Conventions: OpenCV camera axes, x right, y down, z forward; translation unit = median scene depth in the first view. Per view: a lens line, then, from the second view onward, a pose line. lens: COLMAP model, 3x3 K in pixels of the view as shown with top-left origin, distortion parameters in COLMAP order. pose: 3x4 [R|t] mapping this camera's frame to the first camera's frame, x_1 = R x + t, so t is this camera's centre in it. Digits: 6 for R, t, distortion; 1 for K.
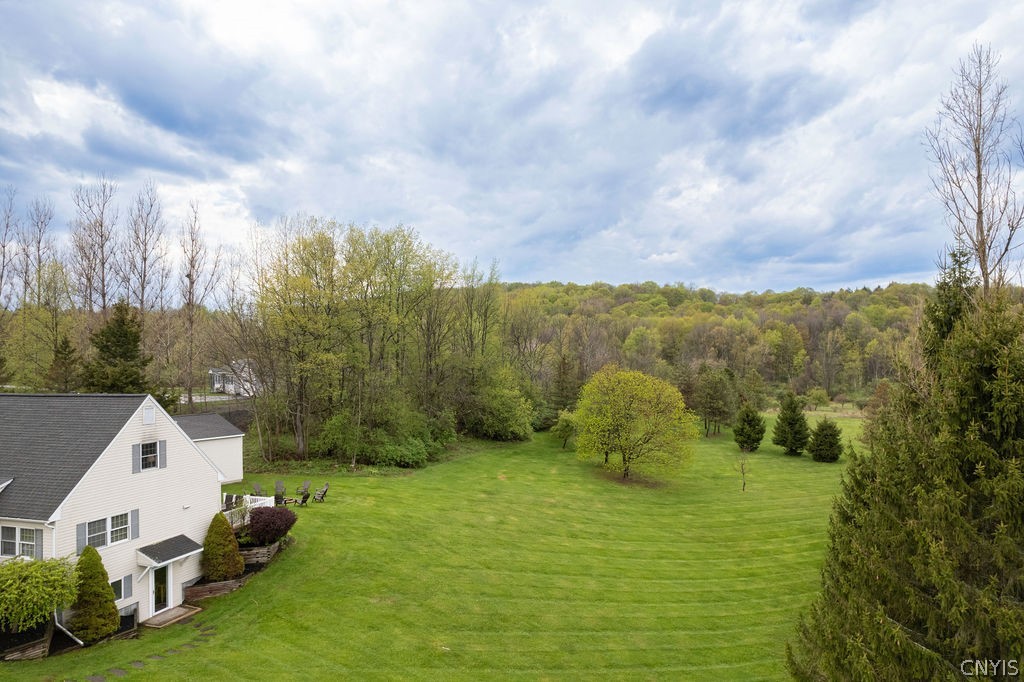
lens RADIAL K [[700.6, 0, 512.3], [0, 700.6, 343.0], [0, 0, 1]] dist [-0.024793, 0.015575]
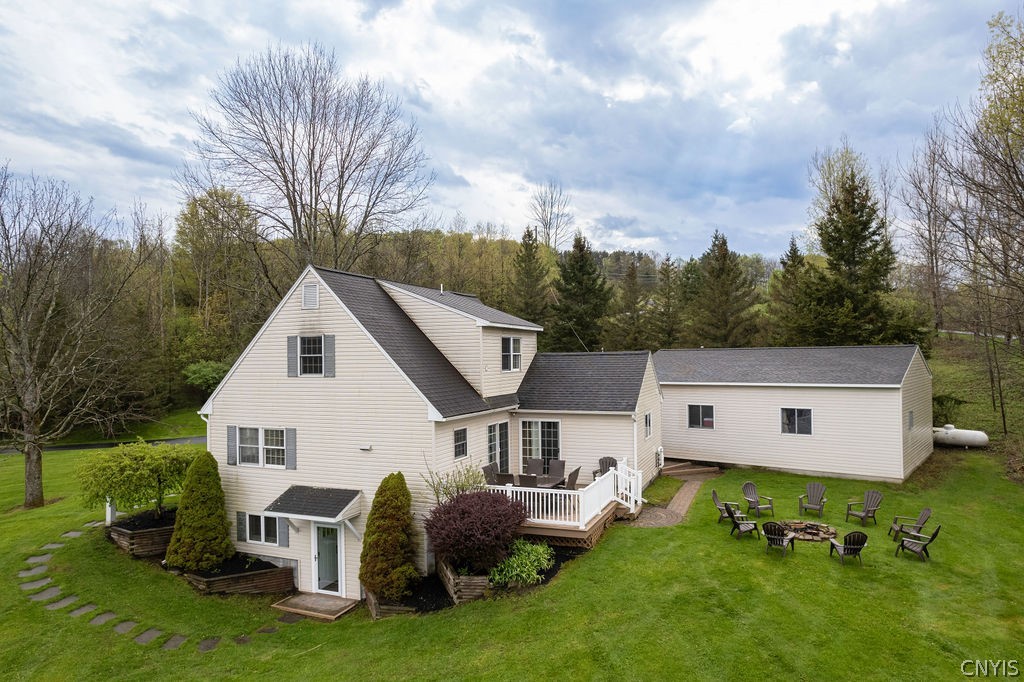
lens RADIAL K [[700.6, 0, 512.3], [0, 700.6, 340.5], [0, 0, 1]] dist [-0.024793, 0.015575]
pose [[-0.064684, 0.014764, -0.997797, 0.147009], [0.031059, 0.999436, 0.012775, 0.146579], [0.997422, -0.030164, -0.065106, 1.258387]]
